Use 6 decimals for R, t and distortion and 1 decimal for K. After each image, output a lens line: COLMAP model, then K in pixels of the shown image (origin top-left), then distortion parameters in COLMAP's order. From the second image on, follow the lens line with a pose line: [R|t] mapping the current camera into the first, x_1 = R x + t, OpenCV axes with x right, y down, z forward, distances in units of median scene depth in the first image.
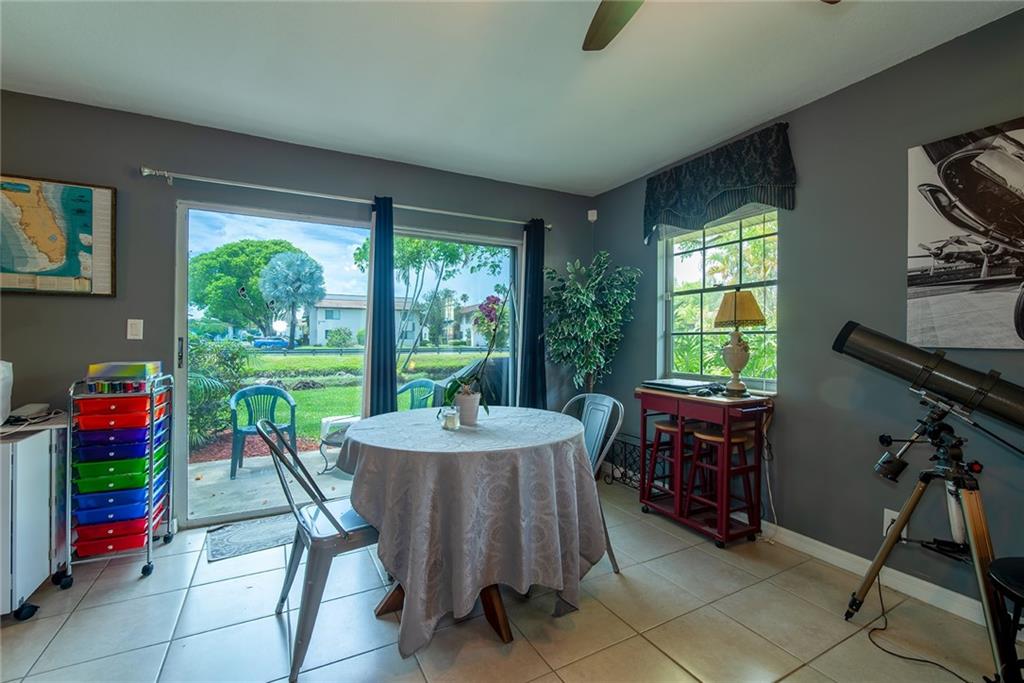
lens RADIAL K [[437.6, 0, 513.0], [0, 437.6, 338.6], [0, 0, 1]] dist [-0.016953, 0.002194]
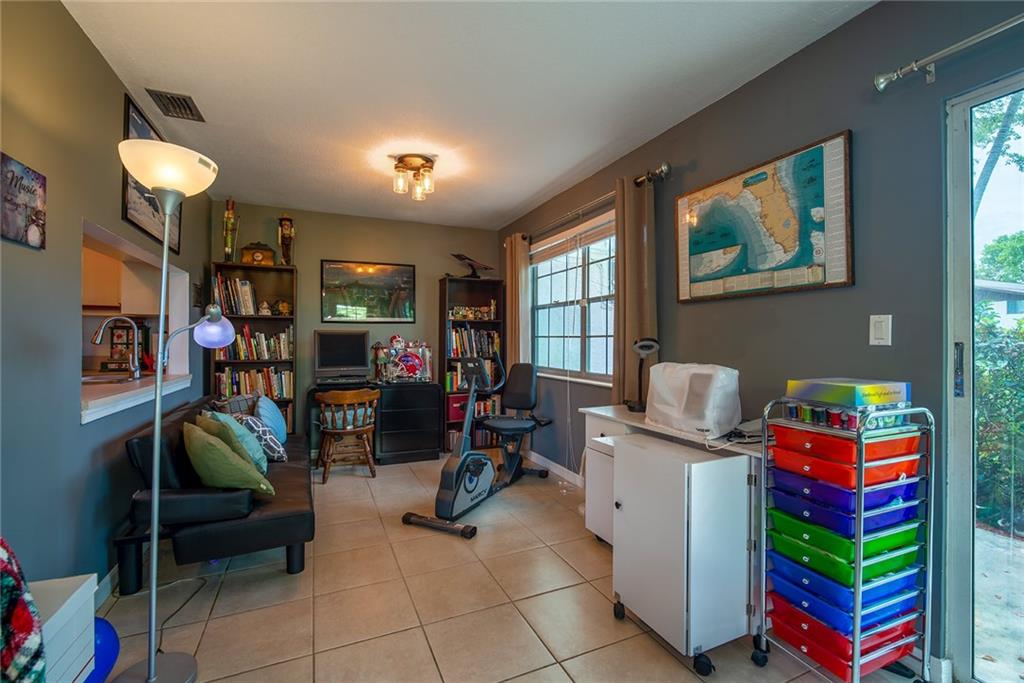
lens RADIAL K [[437.6, 0, 509.2], [0, 437.6, 337.7], [0, 0, 1]] dist [-0.016953, 0.002194]
pose [[-0.079073, -0.010765, -0.996811, -0.176071], [-0.001609, 0.999942, -0.010671, -0.001865], [0.996868, 0.000760, -0.079085, 0.494860]]
